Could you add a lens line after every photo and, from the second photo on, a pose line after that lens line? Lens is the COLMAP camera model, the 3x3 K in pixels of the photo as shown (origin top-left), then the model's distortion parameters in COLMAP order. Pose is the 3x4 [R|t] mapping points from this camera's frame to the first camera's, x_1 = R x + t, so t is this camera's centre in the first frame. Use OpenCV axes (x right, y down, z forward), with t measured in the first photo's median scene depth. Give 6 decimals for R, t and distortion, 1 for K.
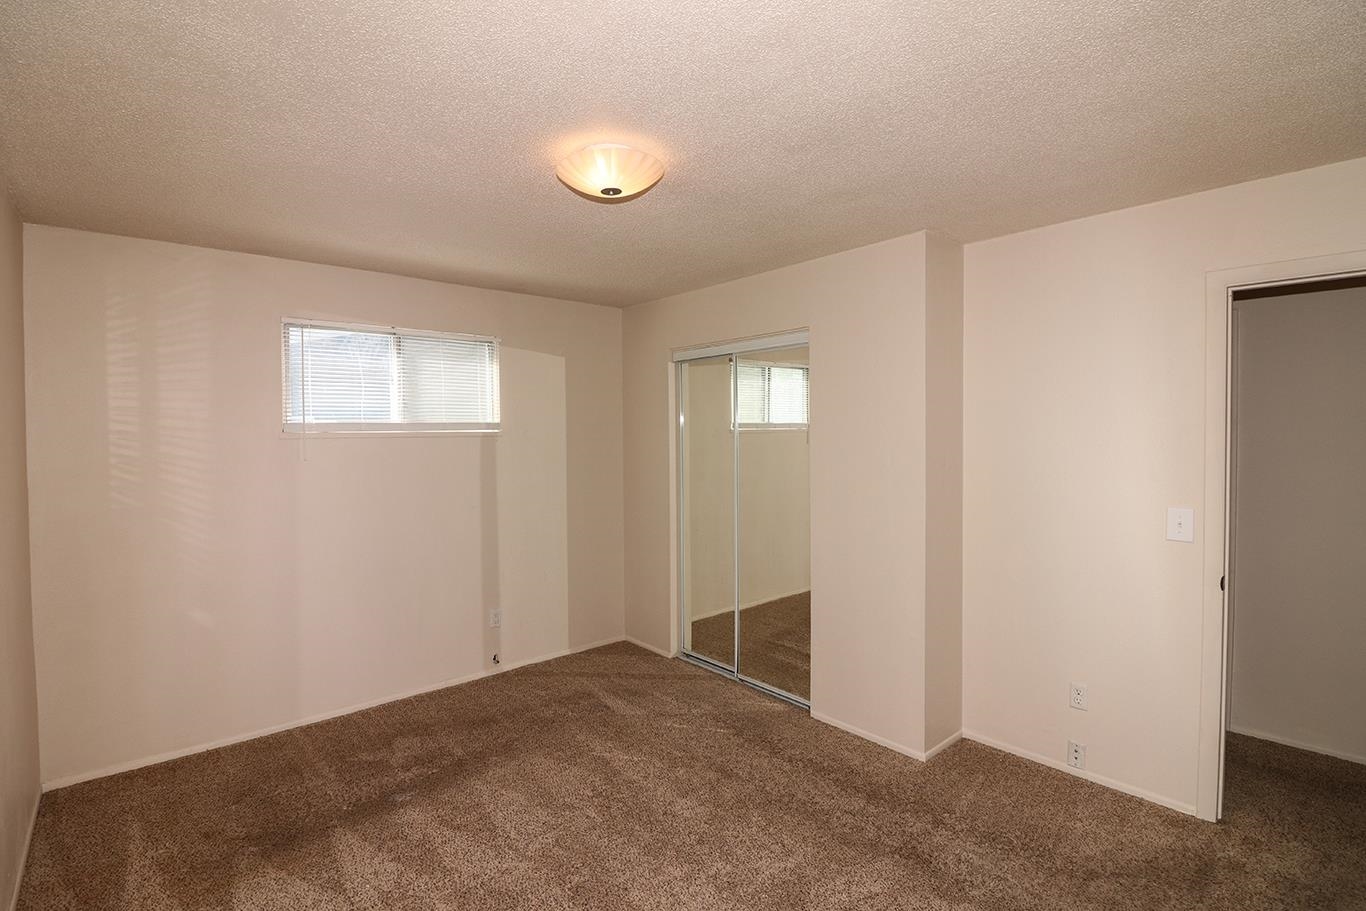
lens RADIAL K [[633.8, 0, 677.7], [0, 633.8, 445.0], [0, 0, 1]] dist [0.000838, -0.010777]
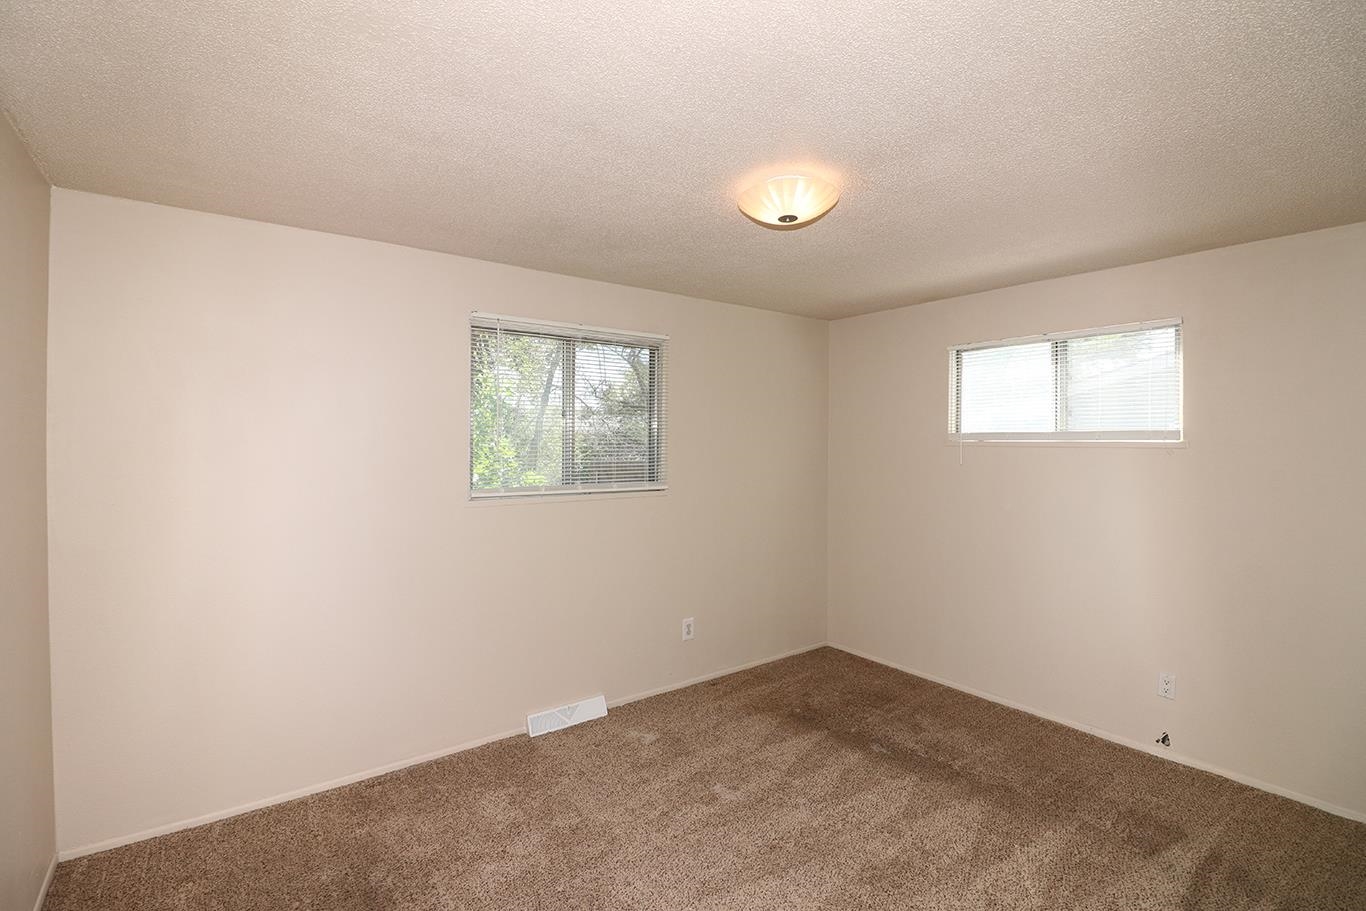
lens RADIAL K [[619.6, 0, 684.8], [0, 619.6, 444.3], [0, 0, 1]] dist [-0.011571, -0.000297]
pose [[-0.056045, 0.014135, -0.998328, 0.667711], [-0.024988, 0.999567, 0.015555, -0.021215], [0.998115, 0.025818, -0.055668, 0.627897]]
